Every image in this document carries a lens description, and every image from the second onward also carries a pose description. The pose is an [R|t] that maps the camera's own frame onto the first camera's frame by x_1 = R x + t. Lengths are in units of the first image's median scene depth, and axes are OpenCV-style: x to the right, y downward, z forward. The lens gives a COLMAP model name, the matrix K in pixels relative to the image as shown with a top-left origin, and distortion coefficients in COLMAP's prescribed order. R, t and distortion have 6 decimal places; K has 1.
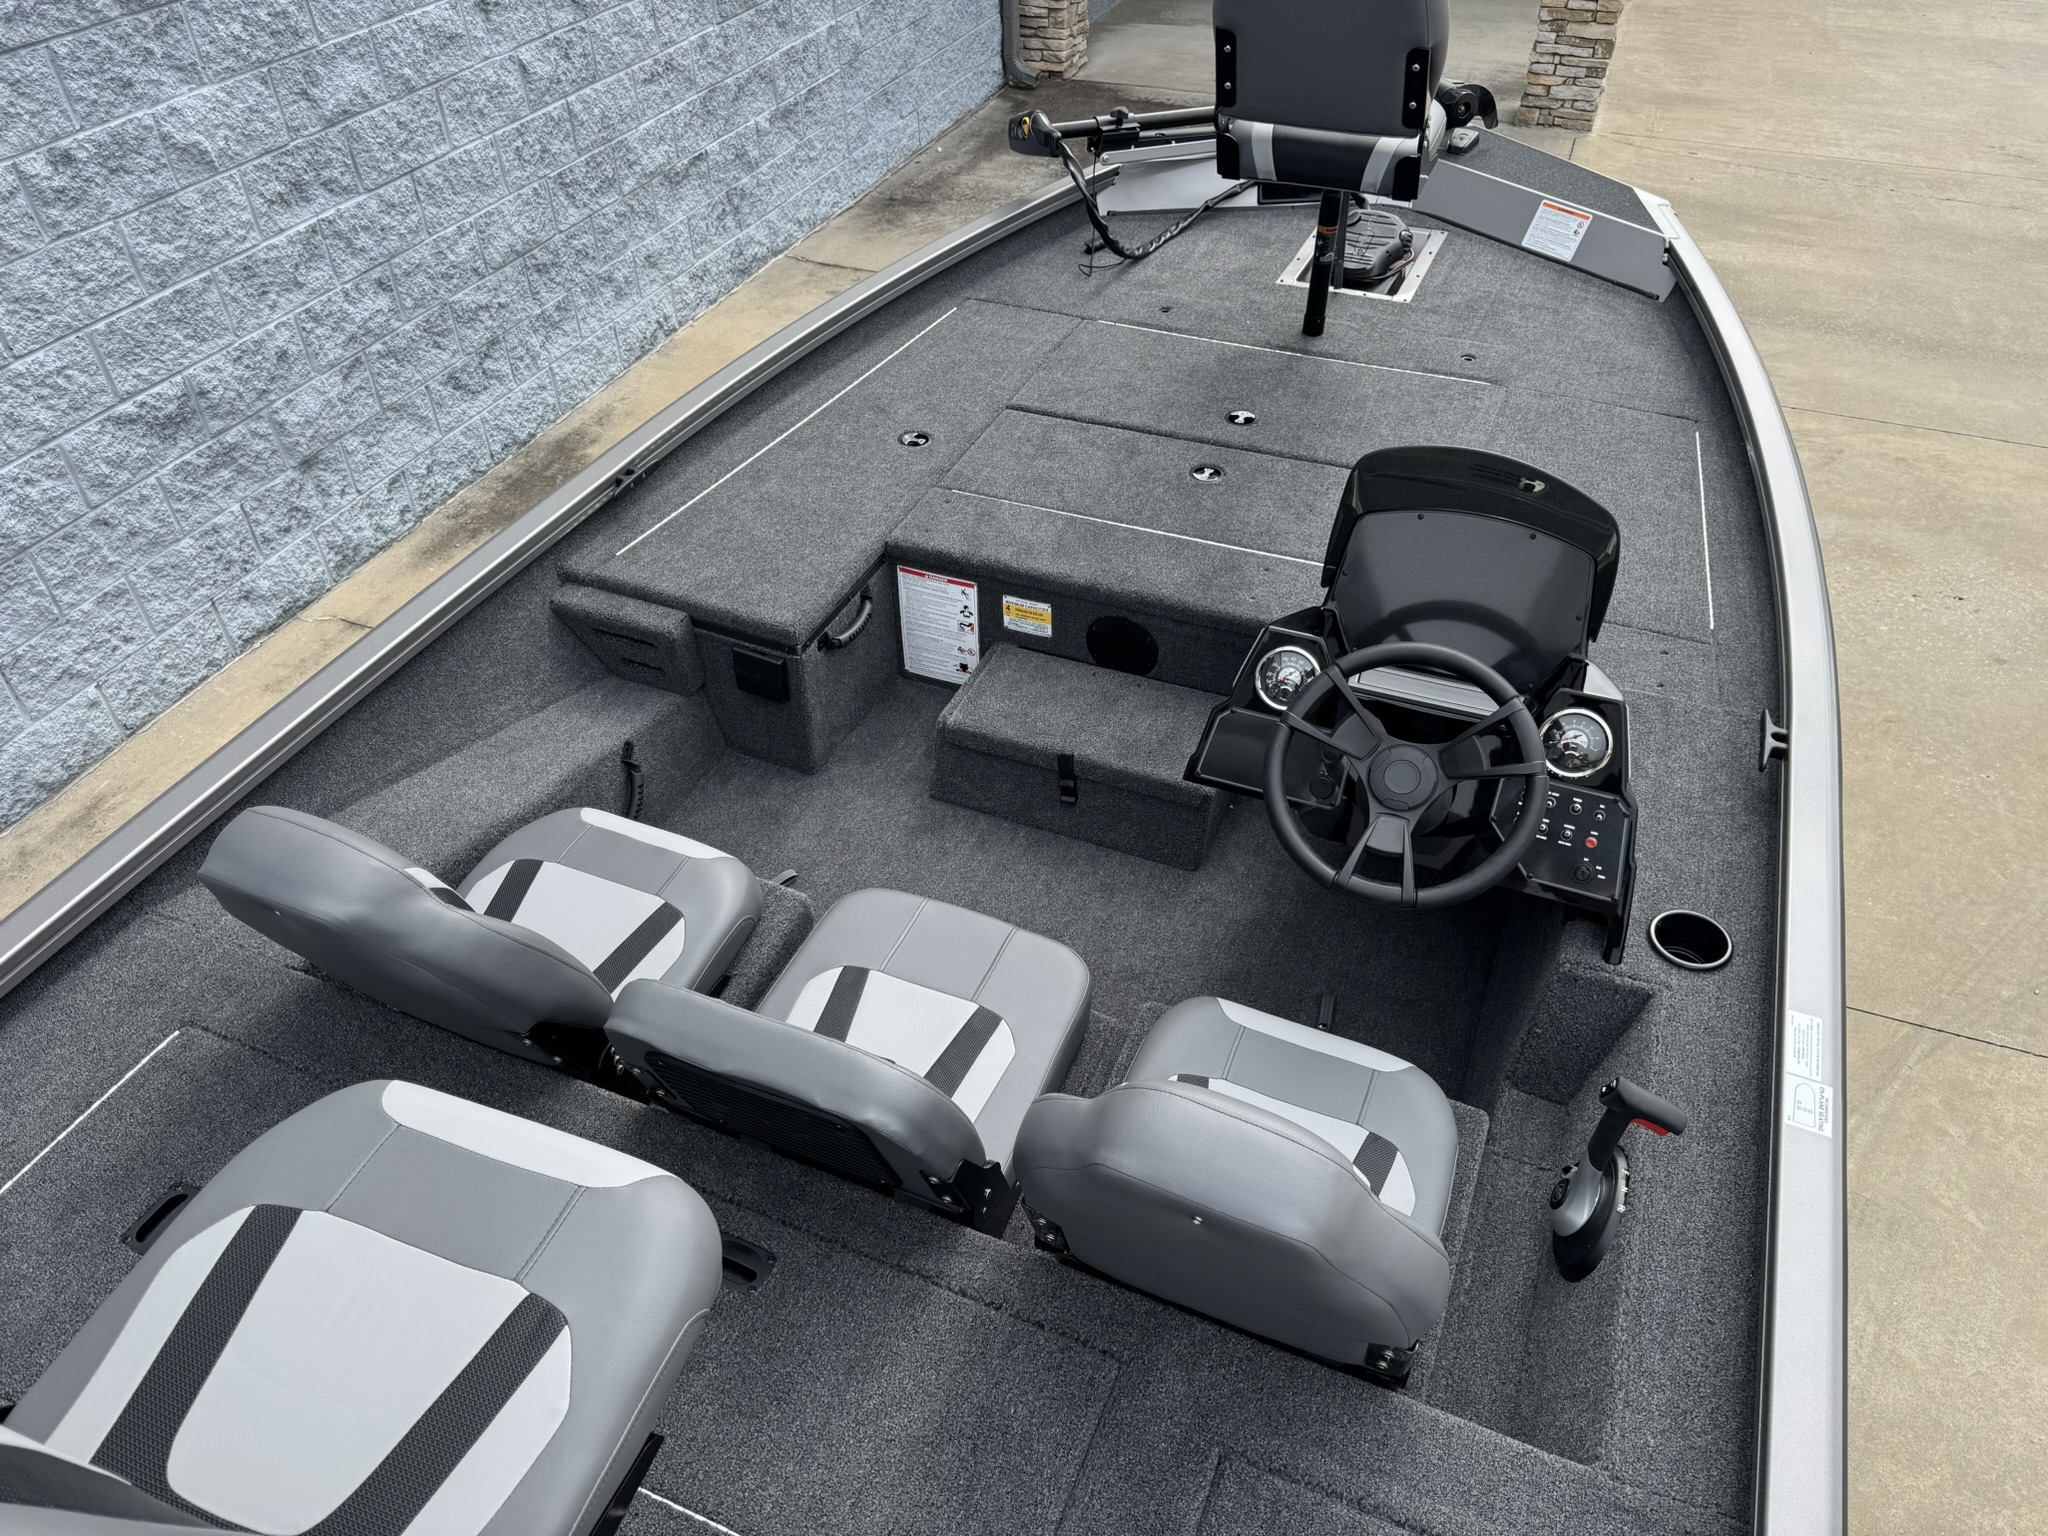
lens RADIAL K [[1455.2, 0, 1013.9], [0, 1455.2, 775.3], [0, 0, 1]] dist [0.026230, -0.030242]
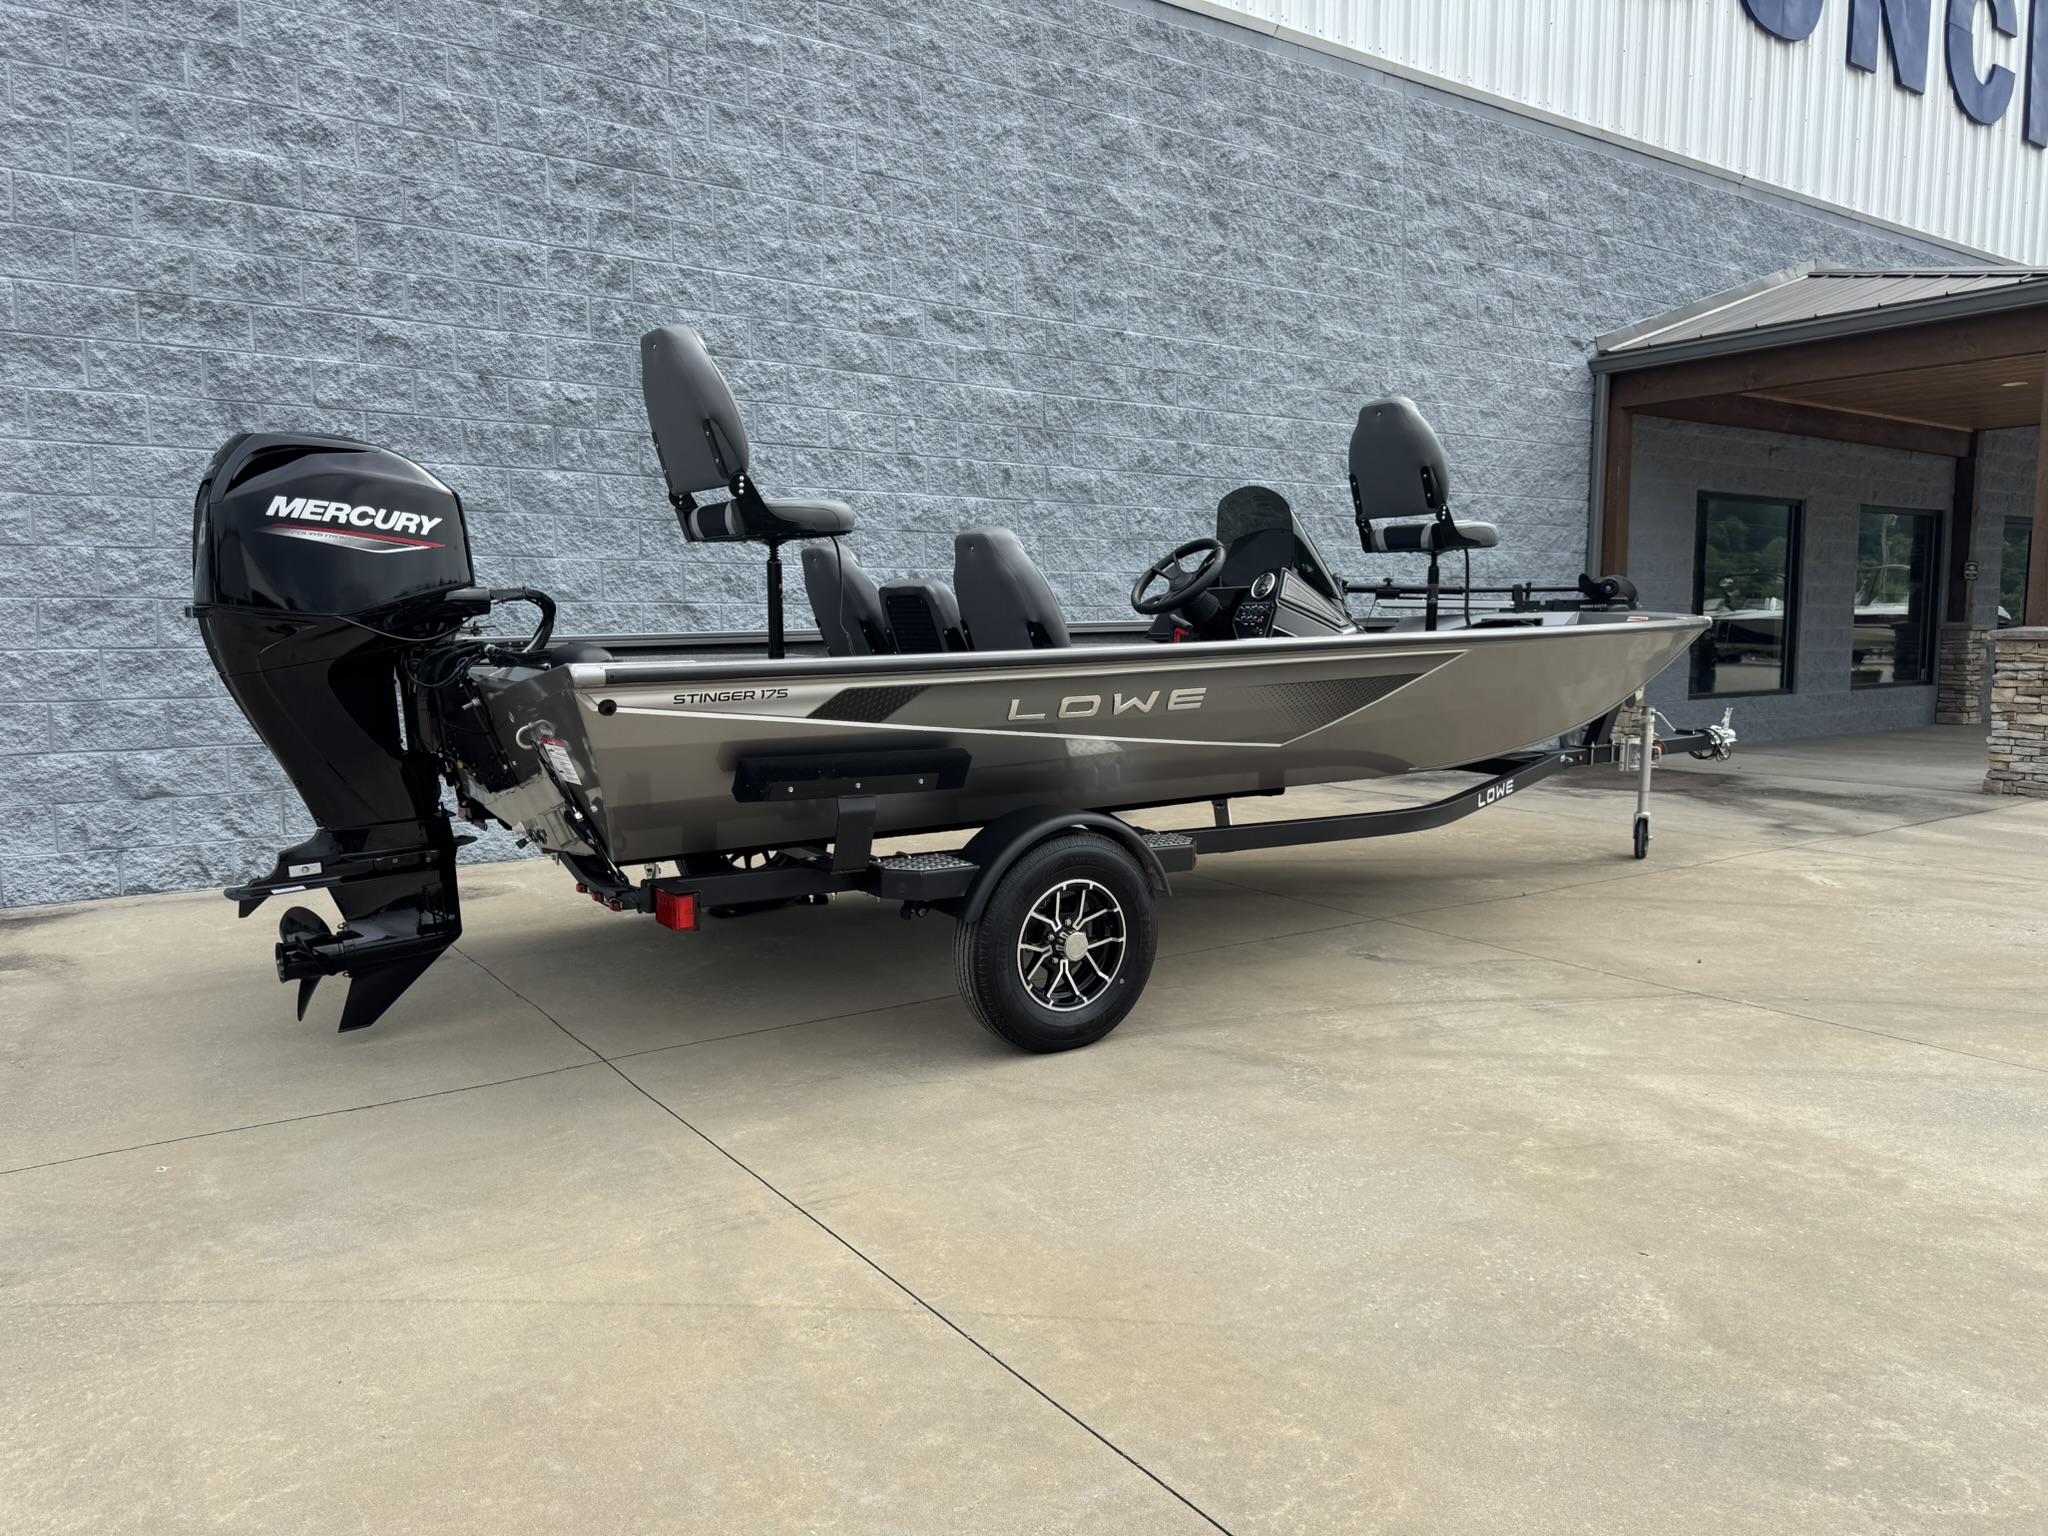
lens RADIAL K [[1455.2, 0, 1027.0], [0, 1455.2, 784.4], [0, 0, 1]] dist [0.026230, -0.030242]
pose [[0.836196, 0.071810, -0.543709, 0.625917], [-0.360438, 0.819171, -0.446143, 0.655693], [0.413353, 0.569036, 0.710871, -0.301385]]
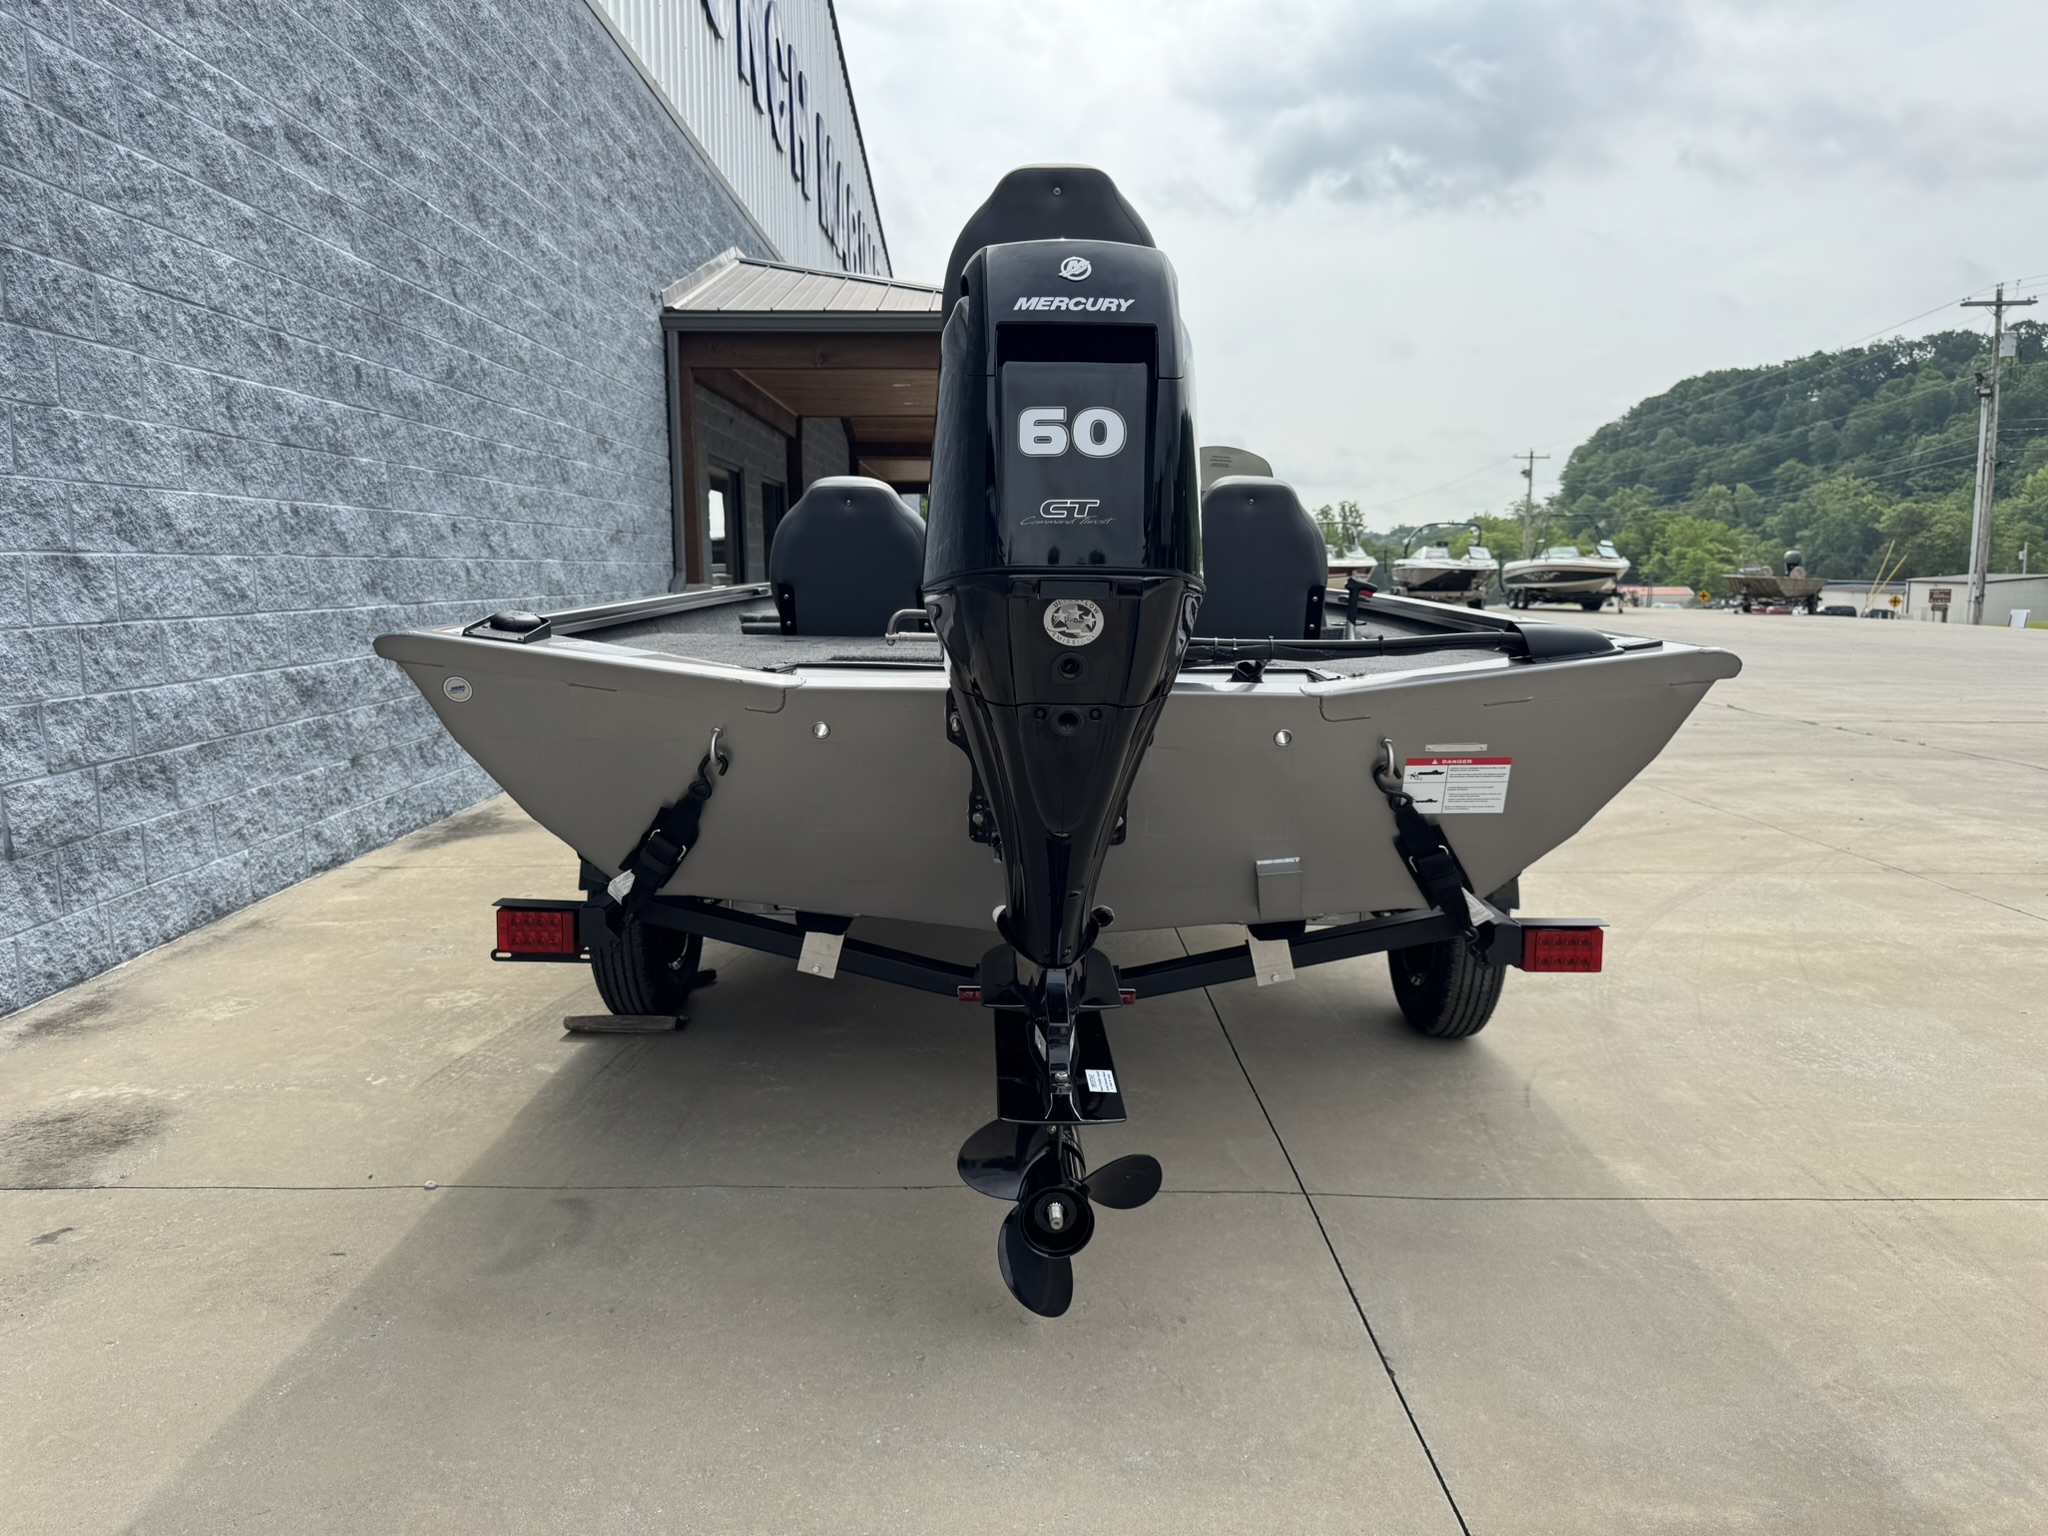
lens RADIAL K [[1455.2, 0, 1033.3], [0, 1455.2, 761.3], [0, 0, 1]] dist [0.026230, -0.030242]
pose [[0.923415, -0.036731, 0.382041, -0.426422], [0.237906, 0.835886, -0.494667, 0.621598], [-0.301173, 0.547673, 0.780608, -0.258335]]
